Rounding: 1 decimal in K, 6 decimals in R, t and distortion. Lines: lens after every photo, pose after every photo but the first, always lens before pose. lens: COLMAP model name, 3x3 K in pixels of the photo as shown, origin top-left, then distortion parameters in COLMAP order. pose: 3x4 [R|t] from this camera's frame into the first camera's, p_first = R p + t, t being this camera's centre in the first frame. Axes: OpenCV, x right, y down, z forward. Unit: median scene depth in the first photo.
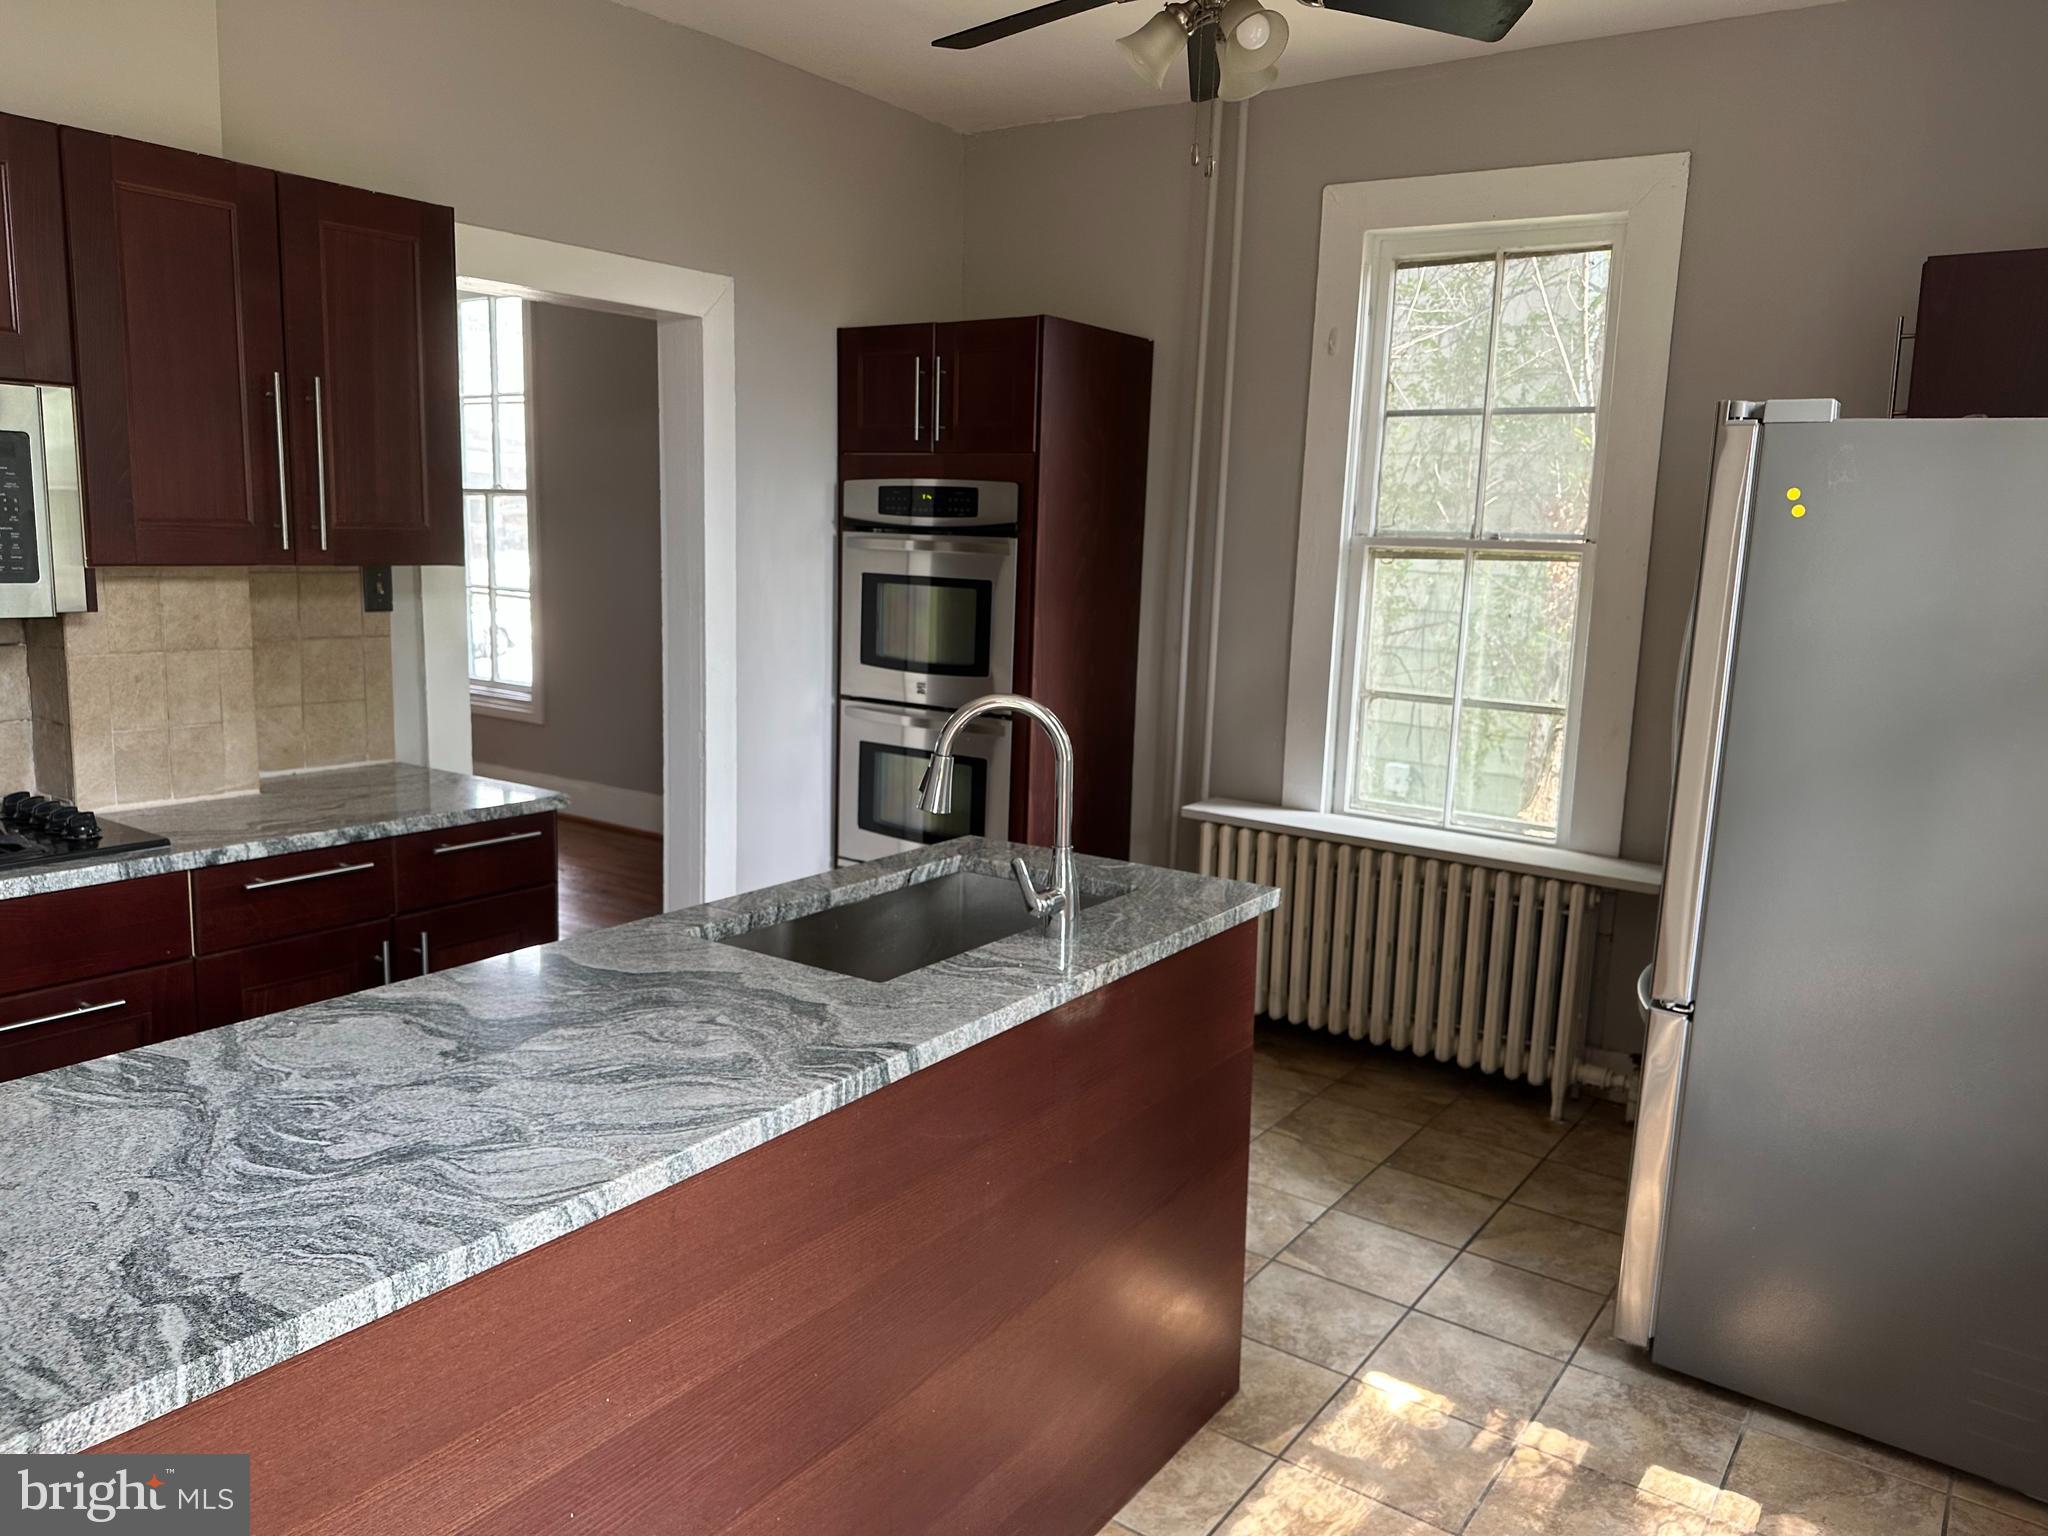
lens RADIAL K [[1430.0, 0, 1018.6], [0, 1430.0, 769.1], [0, 0, 1]] dist [0.039248, -0.043372]
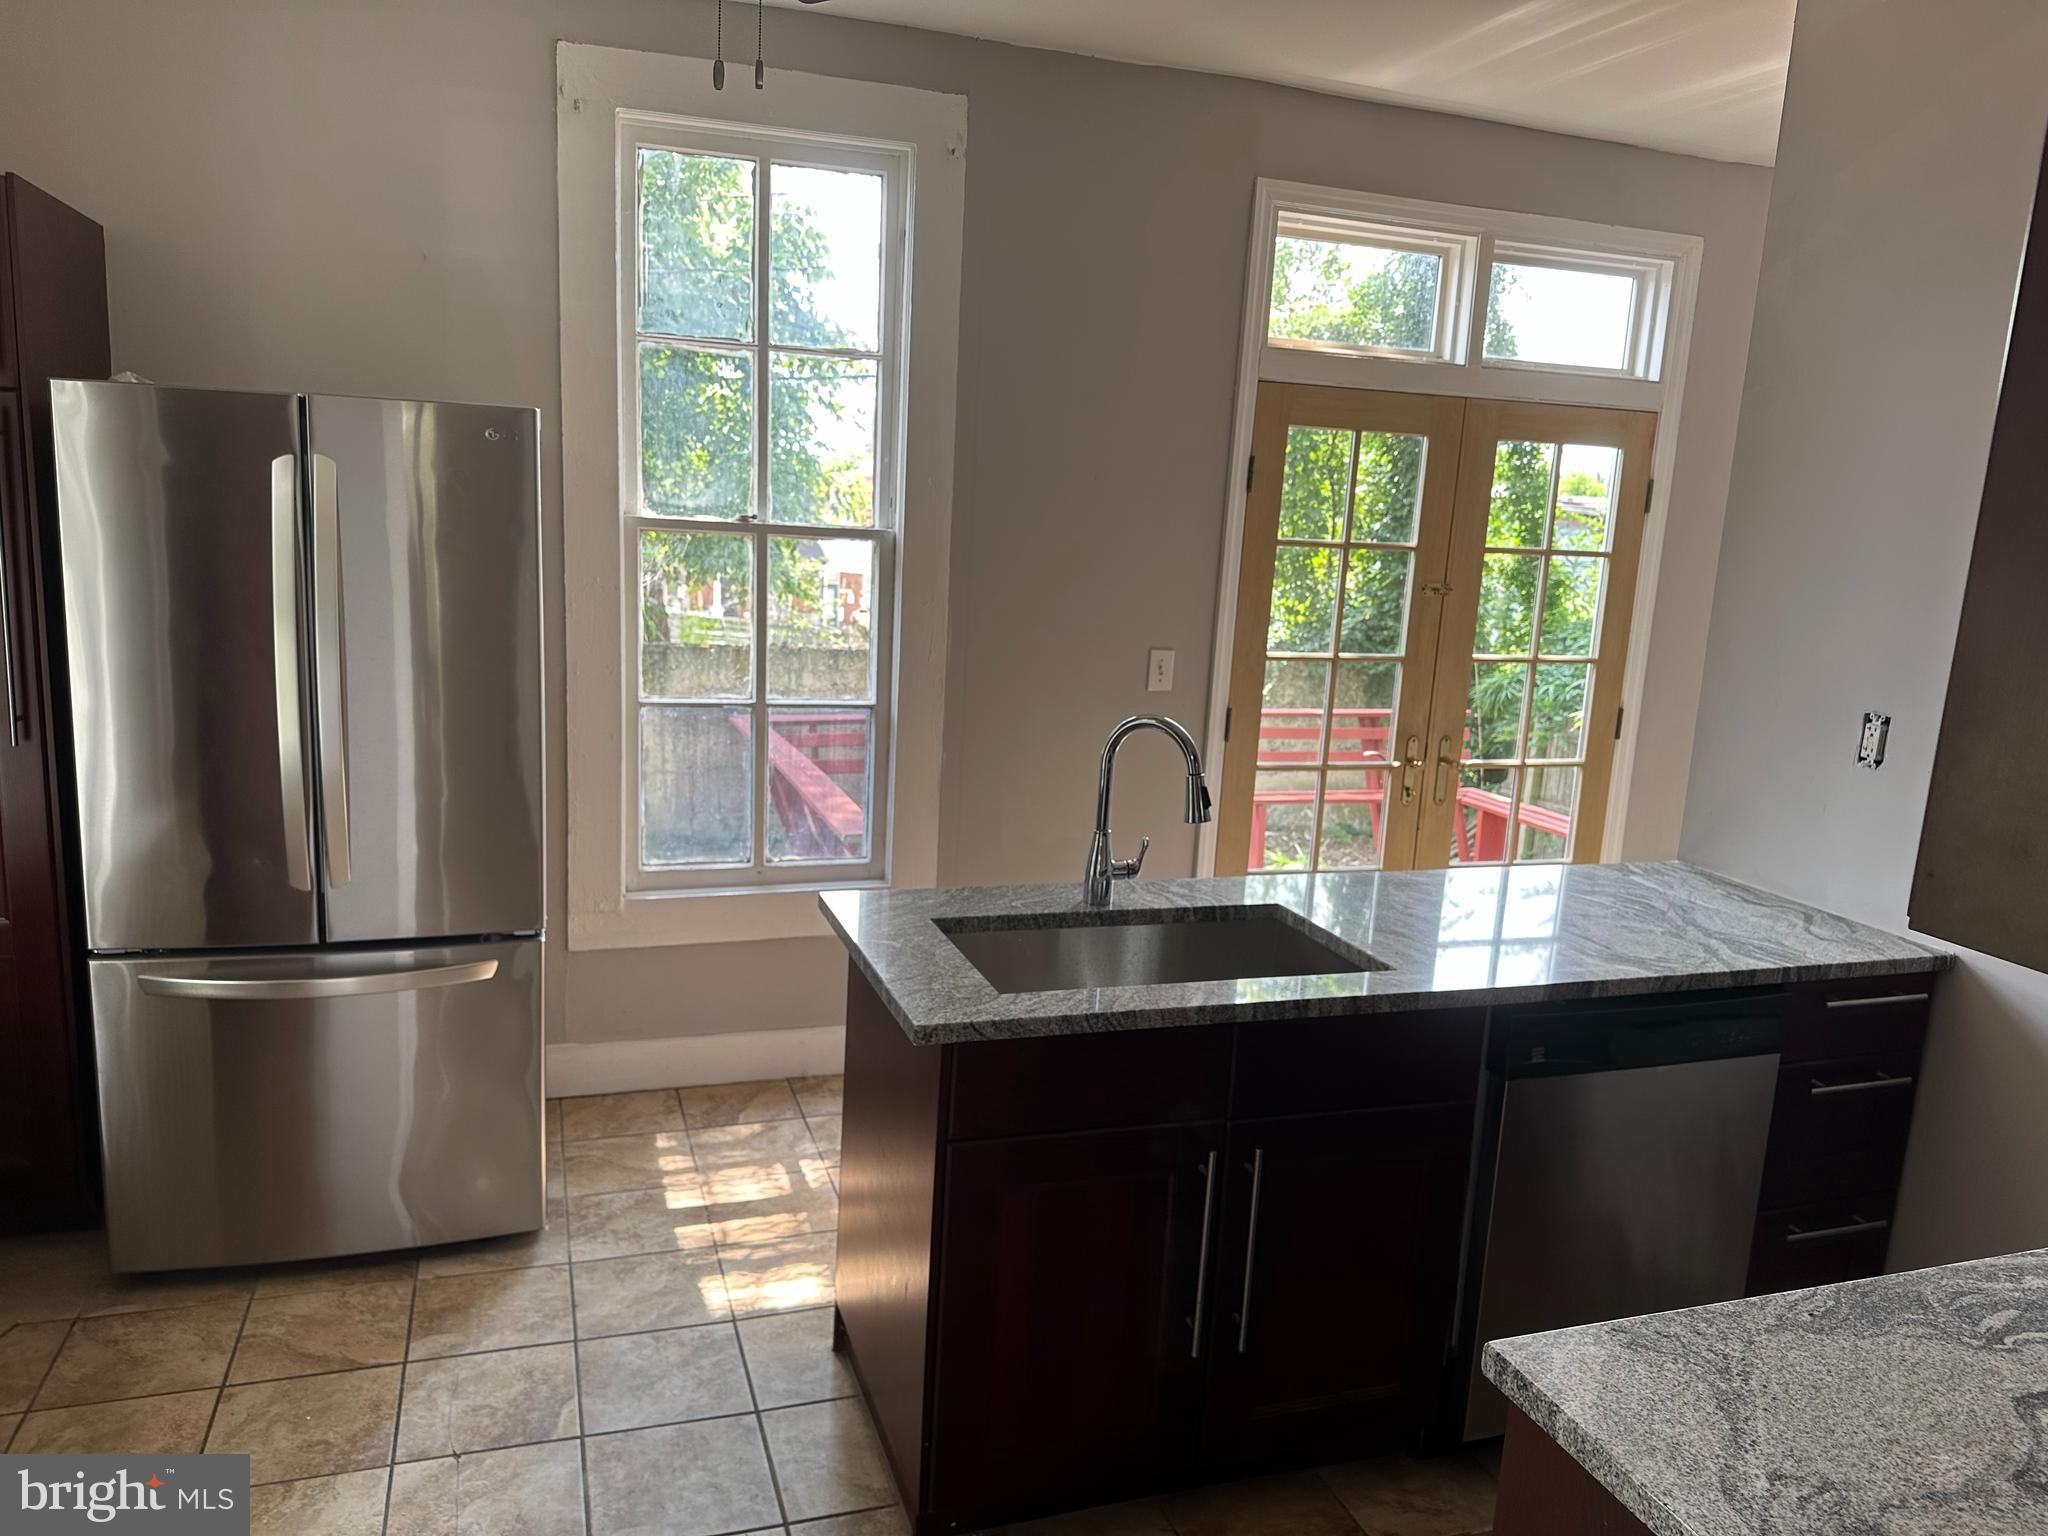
lens RADIAL K [[1430.0, 0, 1021.5], [0, 1430.0, 749.4], [0, 0, 1]] dist [0.039248, -0.043372]
pose [[-0.805781, -0.170137, 0.567248, -0.706946], [0.020371, 0.949314, 0.313668, -0.469335], [-0.591863, 0.264303, -0.761474, 2.308877]]
